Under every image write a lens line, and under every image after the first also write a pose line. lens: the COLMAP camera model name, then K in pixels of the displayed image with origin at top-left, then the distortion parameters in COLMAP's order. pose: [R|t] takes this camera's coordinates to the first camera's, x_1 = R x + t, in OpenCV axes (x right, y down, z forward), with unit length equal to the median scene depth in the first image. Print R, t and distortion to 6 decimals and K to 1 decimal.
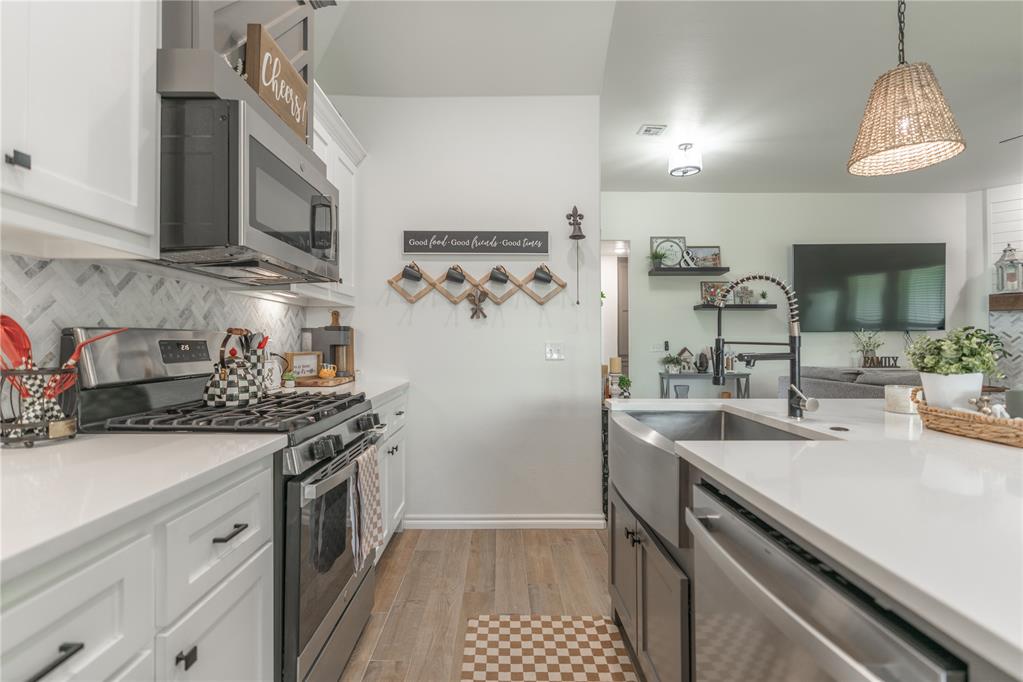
lens RADIAL K [[462.4, 0, 517.3], [0, 462.4, 343.8], [0, 0, 1]] dist [0.004149, -0.007607]
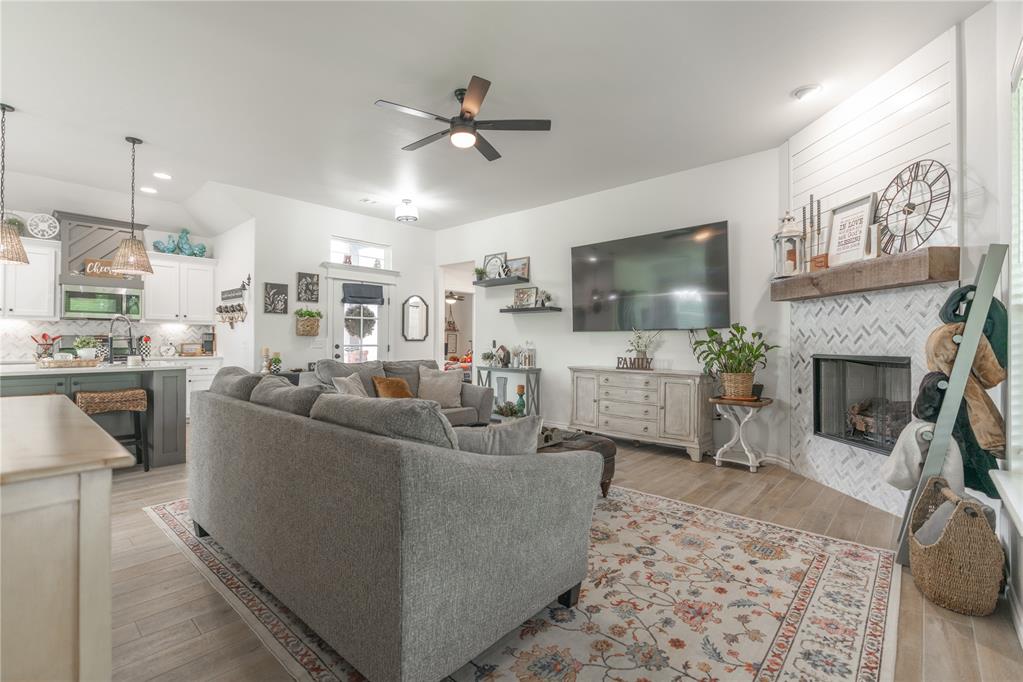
lens RADIAL K [[462.4, 0, 512.2], [0, 462.4, 340.3], [0, 0, 1]] dist [0.004149, -0.007607]
pose [[0.739773, 0.002251, -0.672852, 2.756182], [-0.007051, 0.999965, -0.004407, -0.000648], [0.672819, 0.008005, 0.739764, 0.321280]]
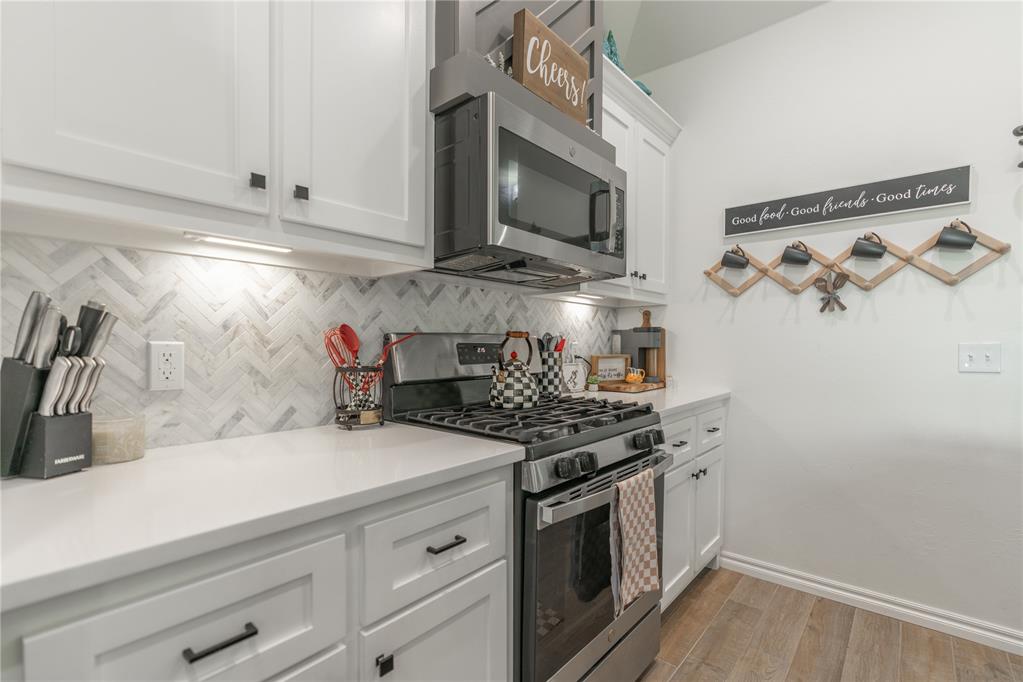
lens RADIAL K [[462.4, 0, 528.0], [0, 462.4, 359.9], [0, 0, 1]] dist [0.004149, -0.007607]
pose [[0.740955, 0.019933, -0.671259, 0.060288], [-0.000039, 0.999561, 0.029640, -0.000682], [0.671554, -0.021936, 0.740630, 0.176184]]
